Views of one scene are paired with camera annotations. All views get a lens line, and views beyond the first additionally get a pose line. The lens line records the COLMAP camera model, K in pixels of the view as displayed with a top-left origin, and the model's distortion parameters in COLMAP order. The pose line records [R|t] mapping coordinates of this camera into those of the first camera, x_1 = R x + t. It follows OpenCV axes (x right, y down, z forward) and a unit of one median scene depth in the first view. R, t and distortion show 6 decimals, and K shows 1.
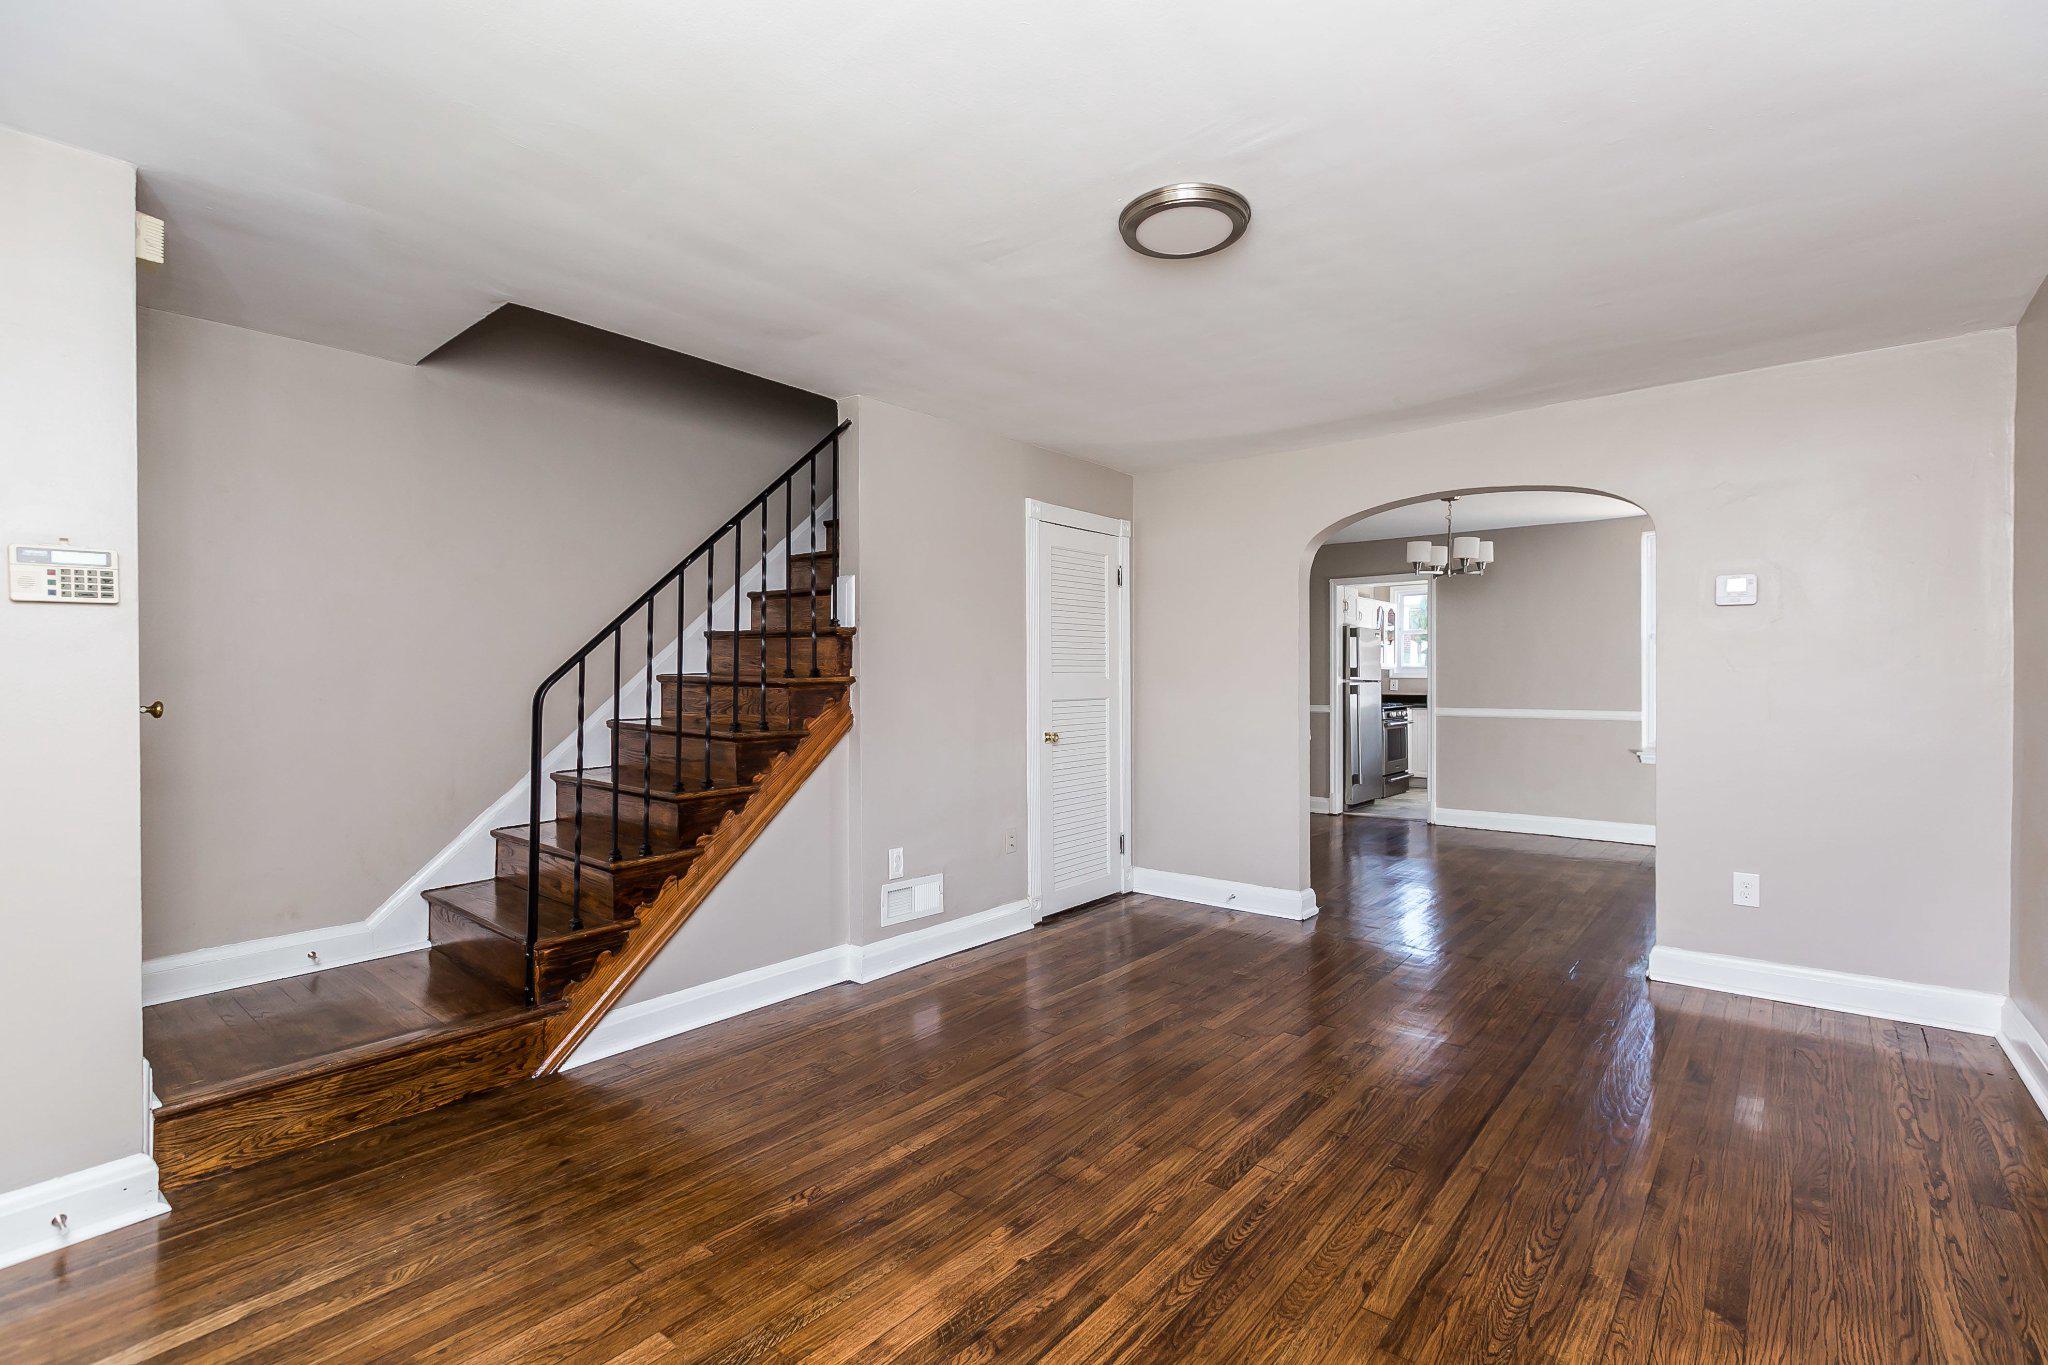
lens RADIAL K [[916.0, 0, 1028.2], [0, 916.0, 681.4], [0, 0, 1]] dist [0.002492, -0.000497]
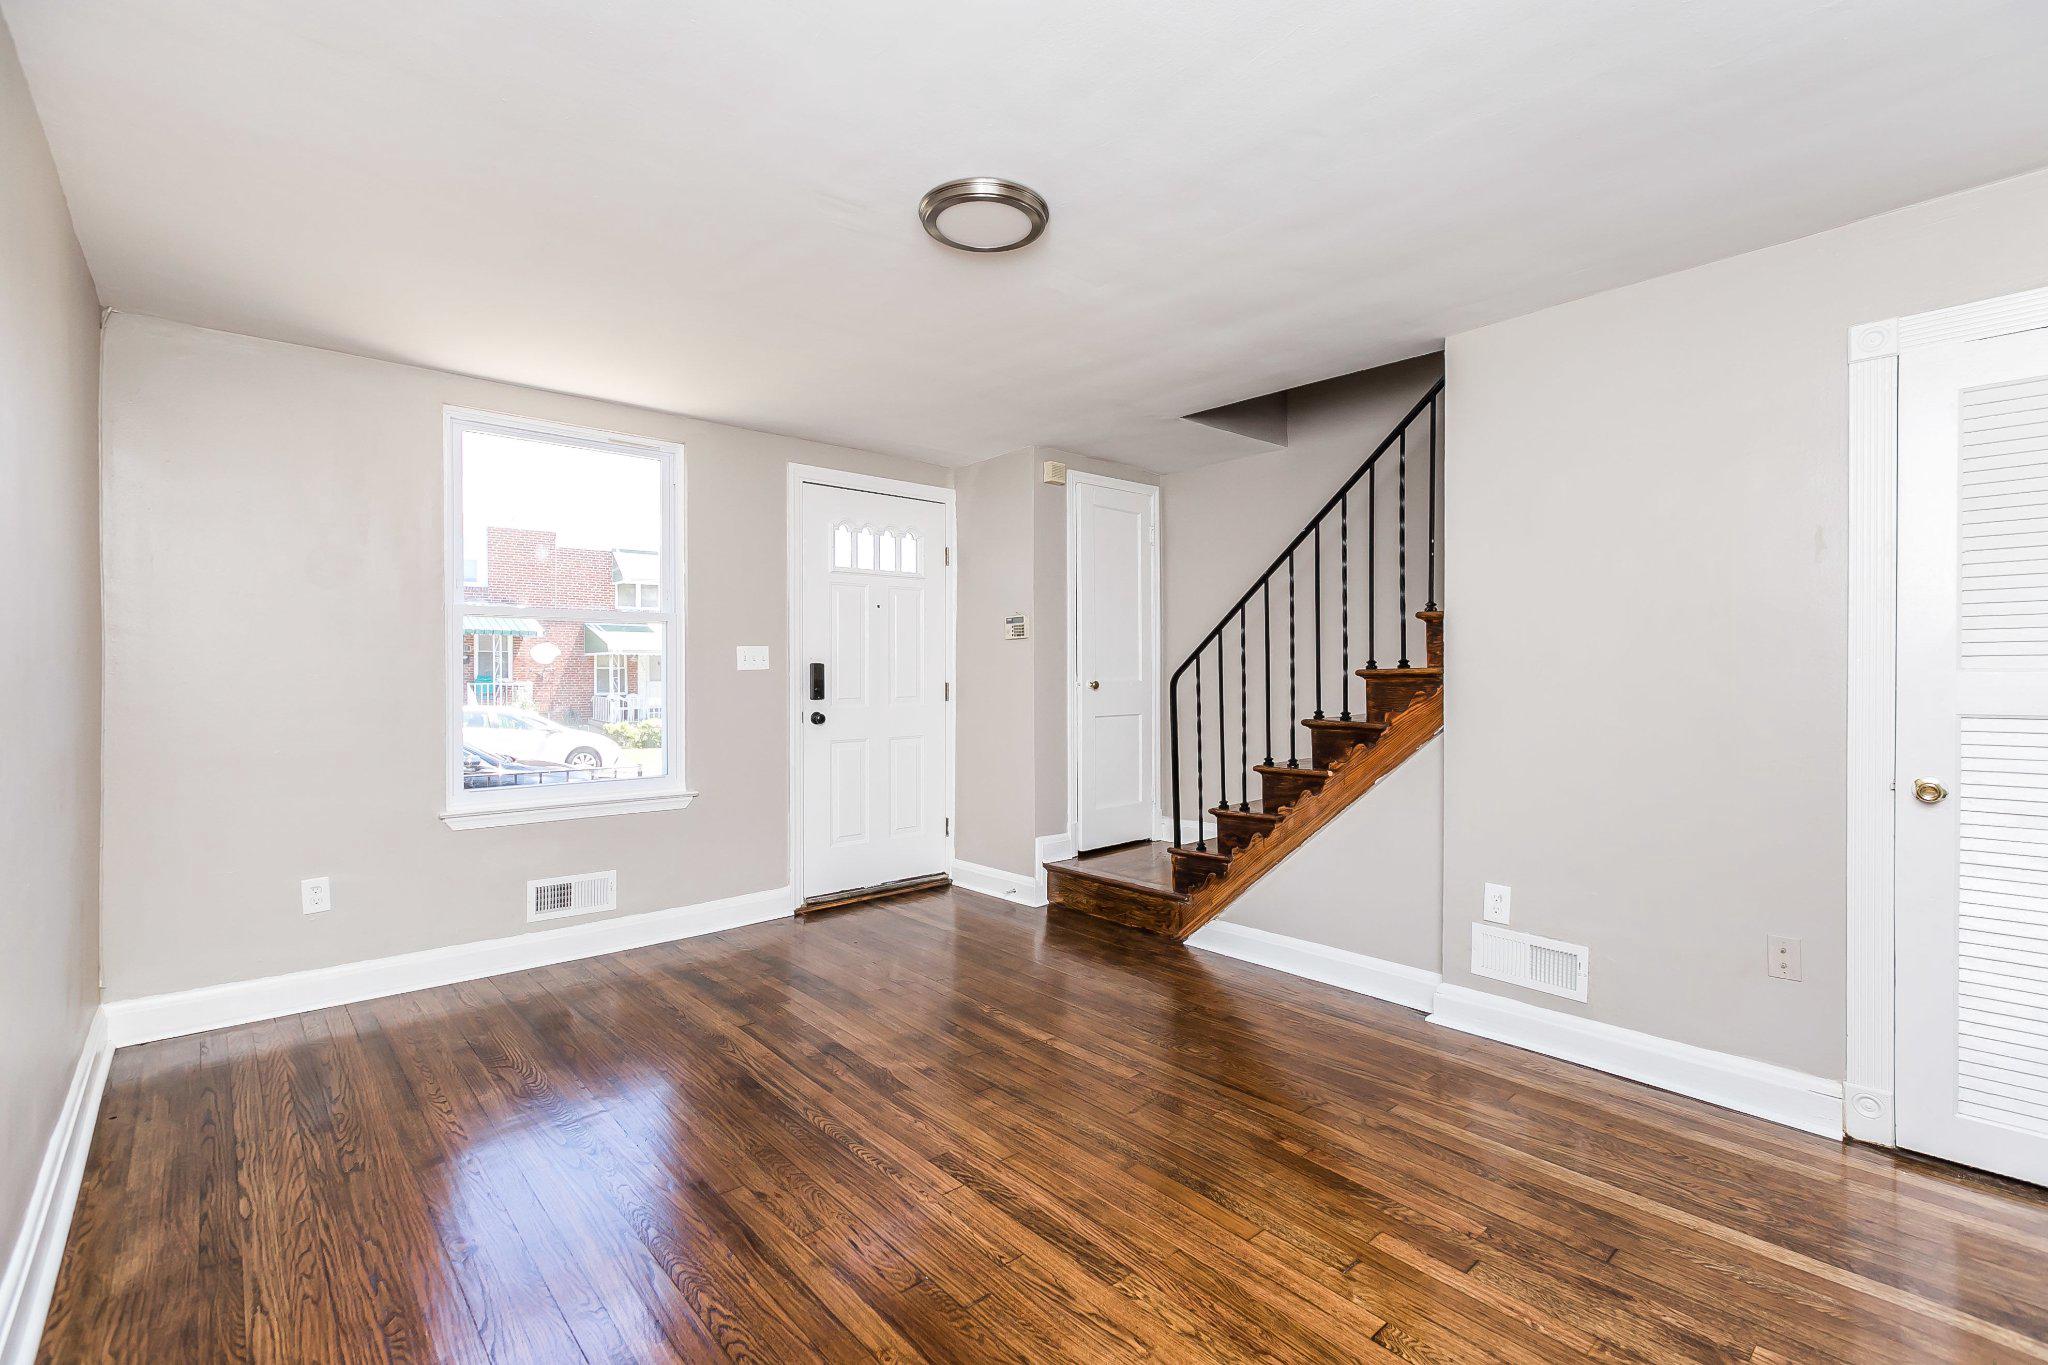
lens RADIAL K [[916.0, 0, 1028.2], [0, 916.0, 681.4], [0, 0, 1]] dist [0.002492, -0.000497]
pose [[-0.150762, 0.012396, -0.988492, 0.949165], [-0.000693, 0.999920, 0.012644, -0.003396], [0.988570, 0.002591, -0.150742, 0.981793]]
